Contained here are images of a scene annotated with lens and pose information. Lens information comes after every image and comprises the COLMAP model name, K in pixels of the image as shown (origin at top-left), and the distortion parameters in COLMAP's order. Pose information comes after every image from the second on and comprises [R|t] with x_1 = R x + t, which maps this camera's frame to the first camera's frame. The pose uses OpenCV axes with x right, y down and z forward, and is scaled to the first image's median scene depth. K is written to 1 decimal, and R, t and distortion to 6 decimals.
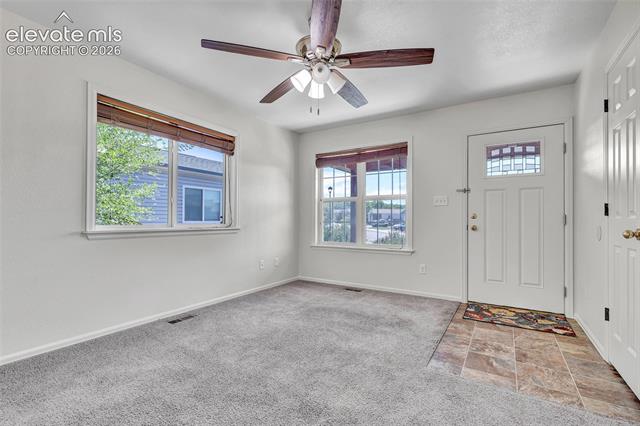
lens RADIAL K [[289.3, 0, 327.6], [0, 289.3, 218.9], [0, 0, 1]] dist [0.007973, -0.001627]
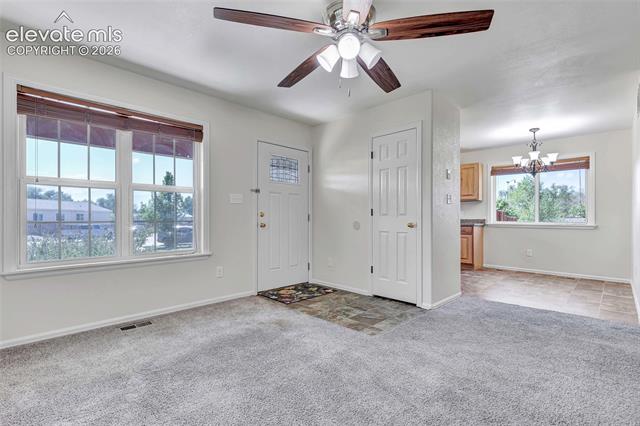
lens RADIAL K [[289.3, 0, 320.7], [0, 289.3, 217.4], [0, 0, 1]] dist [0.007973, -0.001627]
pose [[0.247531, -0.003650, 0.968873, -0.636379], [-0.004824, 0.999976, 0.005000, -0.005997], [-0.968868, -0.005912, 0.247507, 0.622556]]
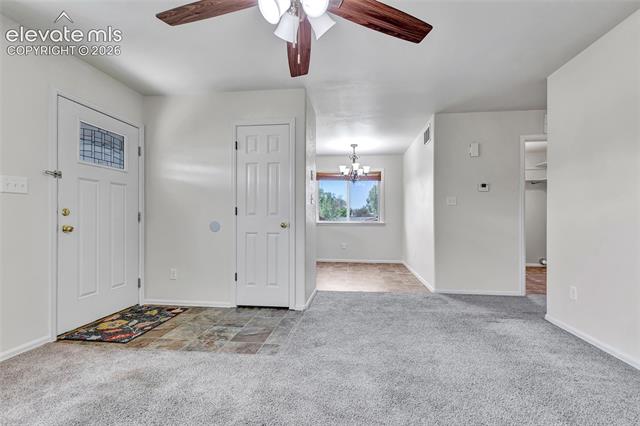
lens RADIAL K [[289.3, 0, 317.1], [0, 289.3, 216.8], [0, 0, 1]] dist [0.007973, -0.001627]
pose [[-0.396661, -0.003824, 0.917957, -0.484195], [-0.008526, 0.999964, 0.000482, -0.004511], [-0.917926, -0.007635, -0.396679, 0.882205]]
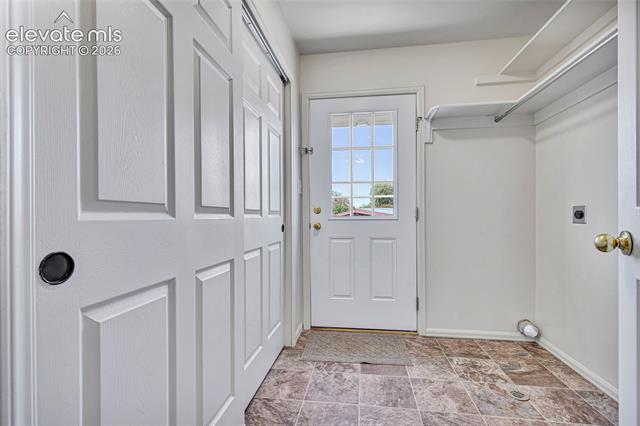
lens RADIAL K [[289.3, 0, 320.4], [0, 289.3, 214.8], [0, 0, 1]] dist [0.007973, -0.001627]
pose [[-0.381966, -0.004567, 0.924165, -0.024247], [-0.004014, 0.999987, 0.003282, 0.001622], [-0.924168, -0.002456, -0.381979, 1.389941]]
